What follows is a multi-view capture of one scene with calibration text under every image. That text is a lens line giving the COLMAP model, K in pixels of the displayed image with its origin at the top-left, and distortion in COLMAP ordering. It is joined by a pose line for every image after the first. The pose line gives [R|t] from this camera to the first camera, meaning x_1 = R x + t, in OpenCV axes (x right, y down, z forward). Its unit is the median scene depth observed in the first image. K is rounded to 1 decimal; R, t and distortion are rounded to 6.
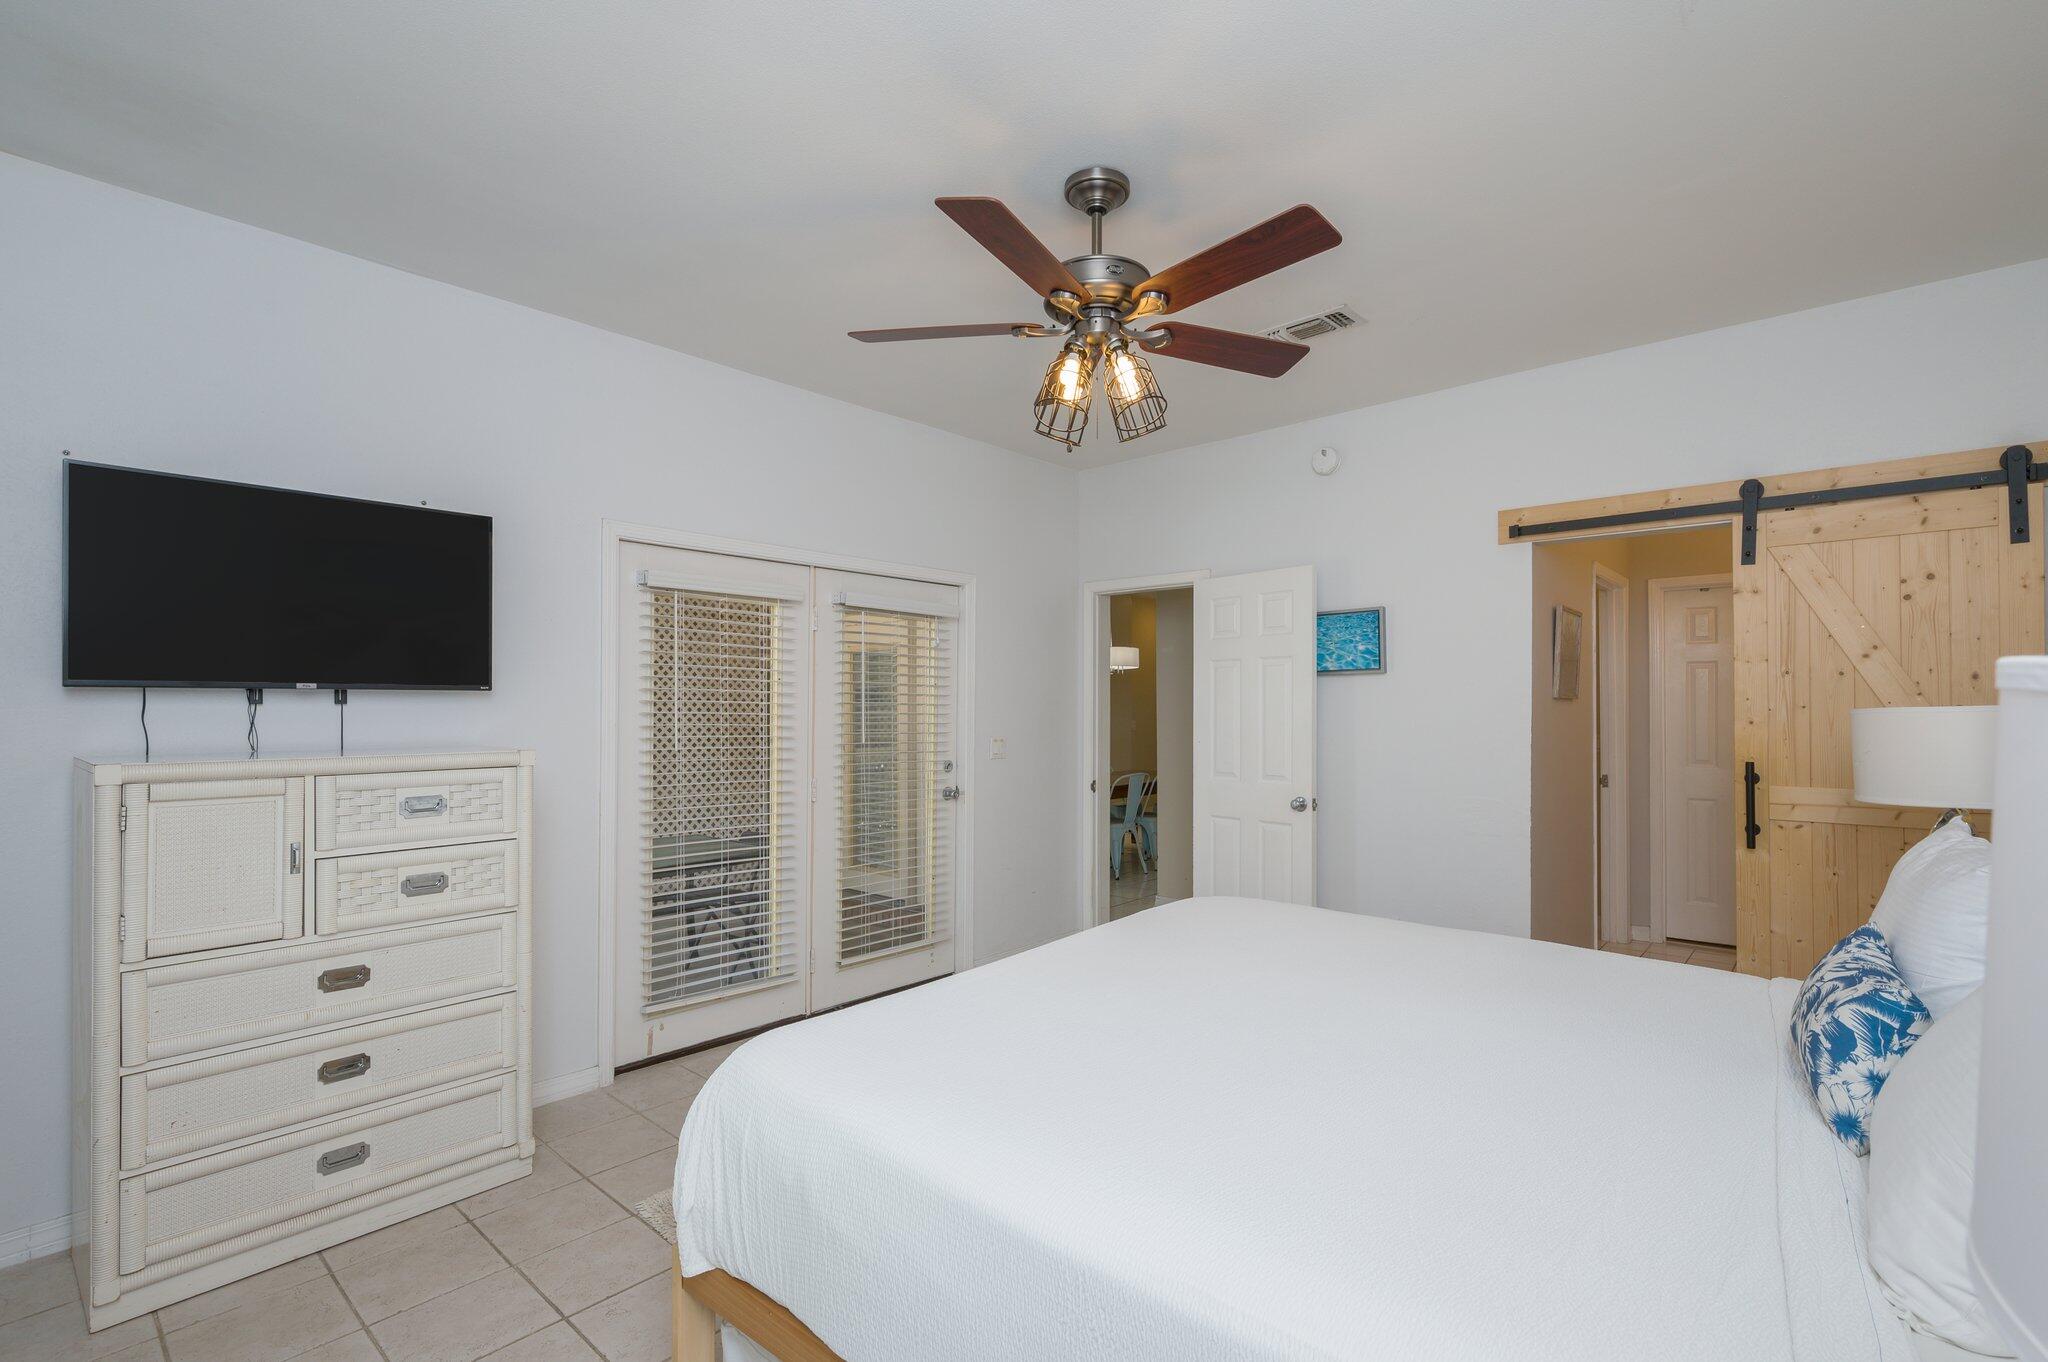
lens RADIAL K [[919.3, 0, 1032.2], [0, 919.3, 698.7], [0, 0, 1]] dist [-0.001023, -0.000092]
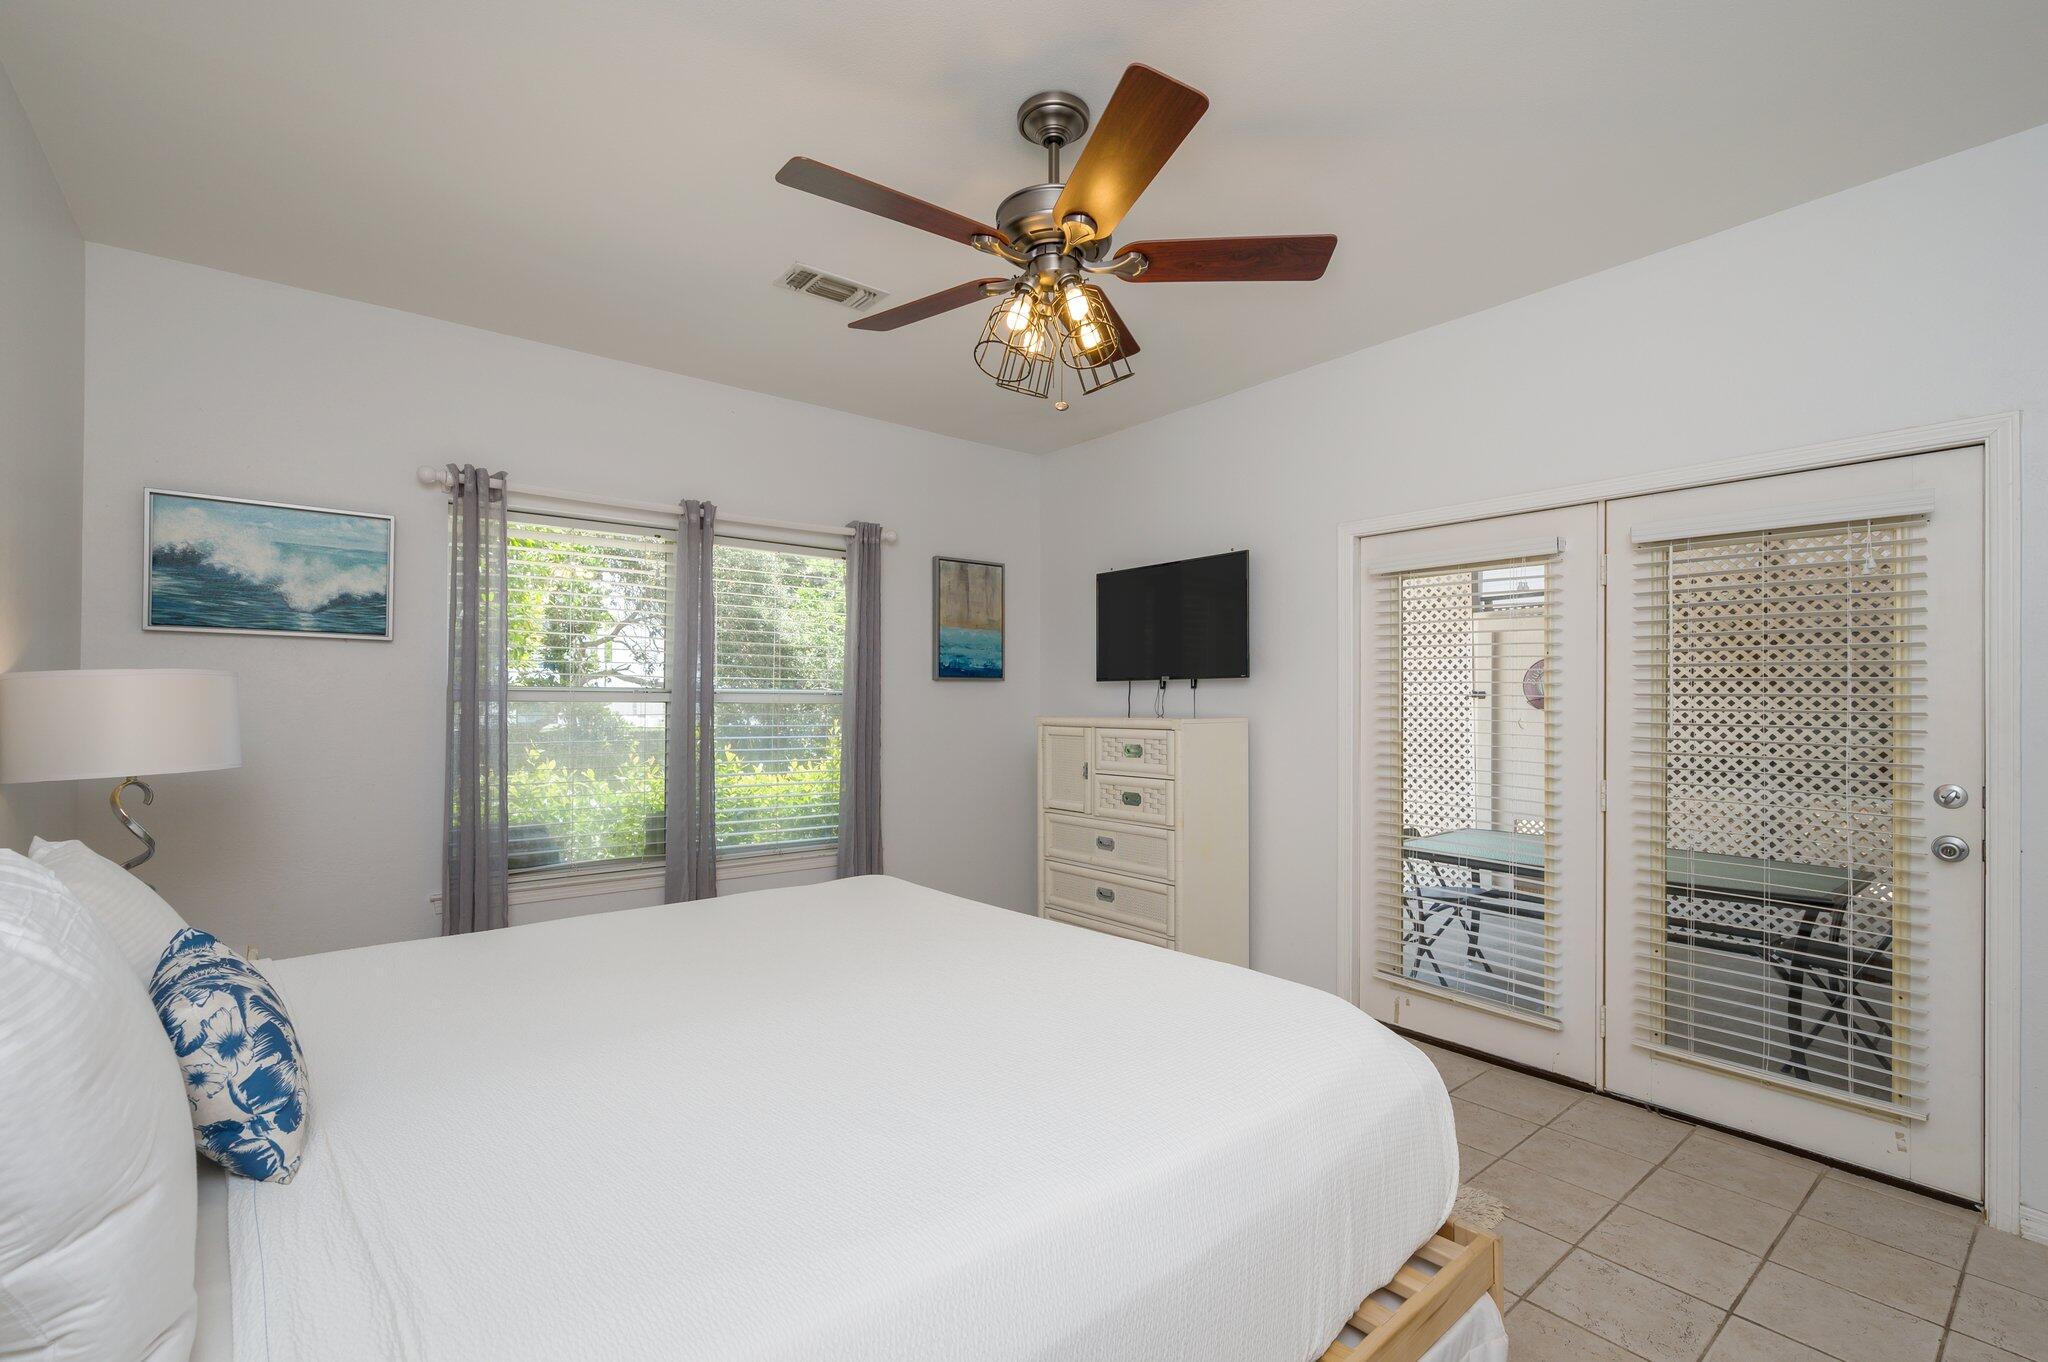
lens RADIAL K [[919.3, 0, 1032.2], [0, 919.3, 698.7], [0, 0, 1]] dist [-0.001023, -0.000092]
pose [[-0.156460, 0.001237, -0.987684, 0.904529], [0.007709, 0.999970, 0.000031, 0.022115], [0.987654, -0.007610, -0.156464, 1.011842]]
